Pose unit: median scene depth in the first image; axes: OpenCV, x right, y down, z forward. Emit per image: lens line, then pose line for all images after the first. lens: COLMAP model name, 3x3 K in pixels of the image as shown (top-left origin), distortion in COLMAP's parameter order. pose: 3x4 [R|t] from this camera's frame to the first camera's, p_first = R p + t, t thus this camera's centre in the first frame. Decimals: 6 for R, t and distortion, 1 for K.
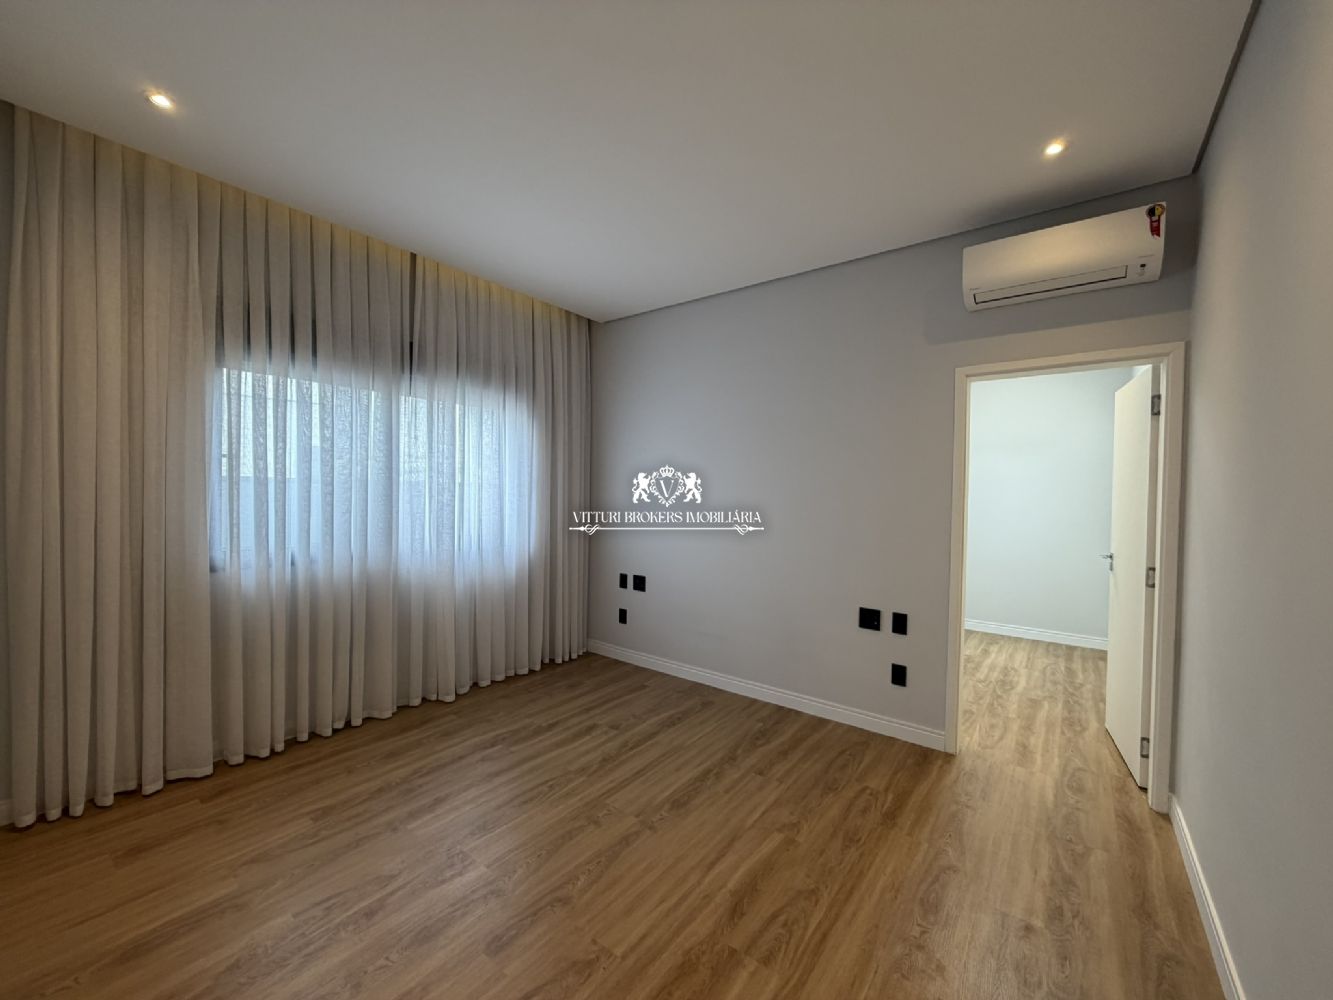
lens RADIAL K [[536.2, 0, 666.5], [0, 536.2, 500.0], [0, 0, 1]] dist [0.000216, 0.000064]
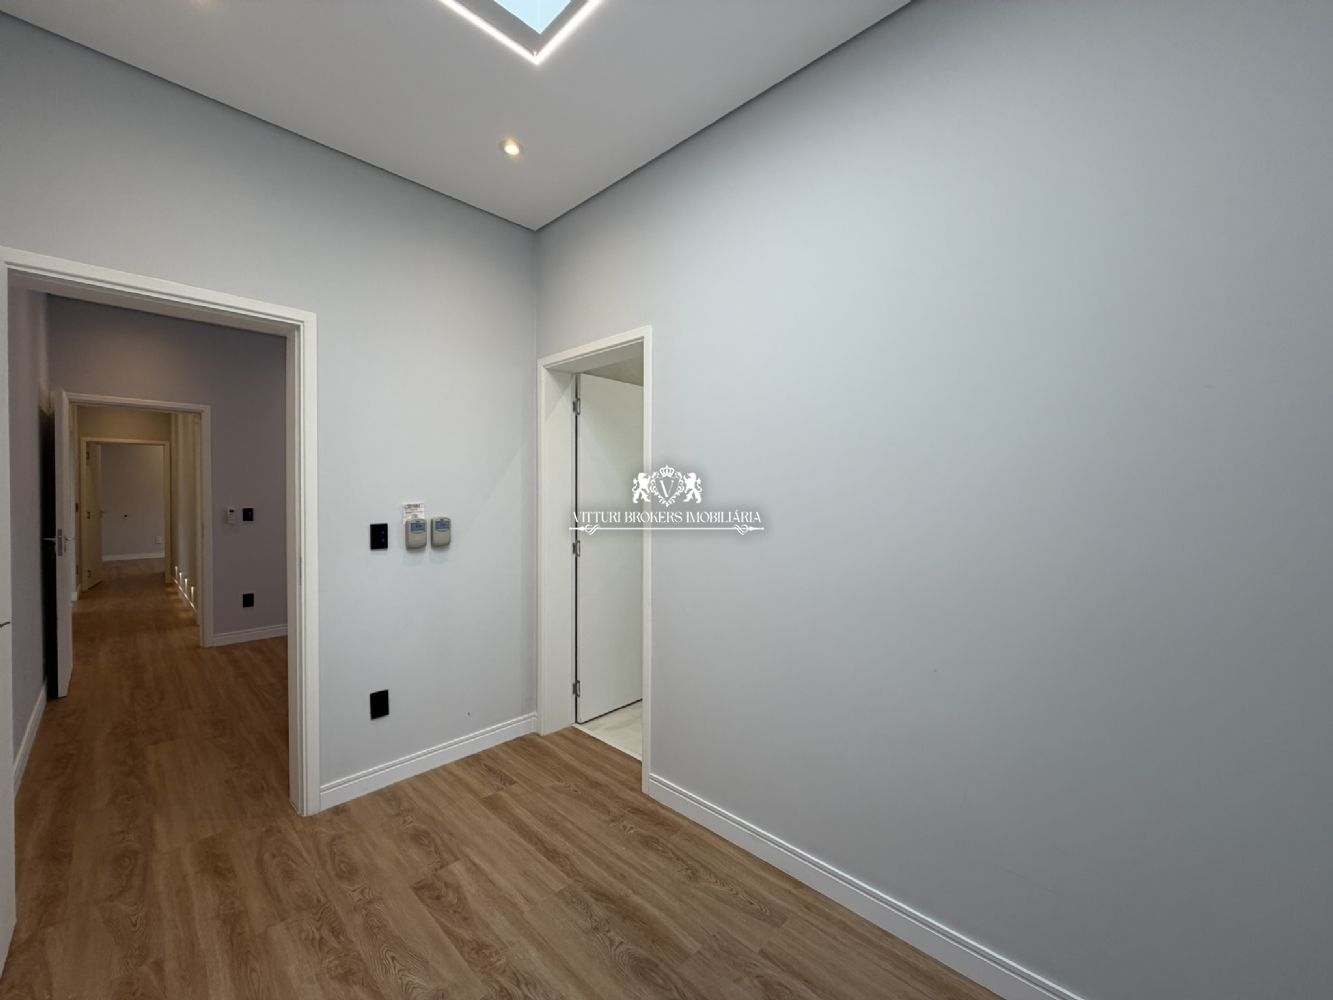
lens RADIAL K [[521.0, 0, 671.9], [0, 521.0, 512.6], [0, 0, 1]] dist [0.000877, 0.000342]
pose [[-0.100904, 0.040018, -0.994091, 1.303460], [-0.012658, 0.999058, 0.041503, -0.010540], [0.994816, 0.016771, -0.100303, 1.708112]]
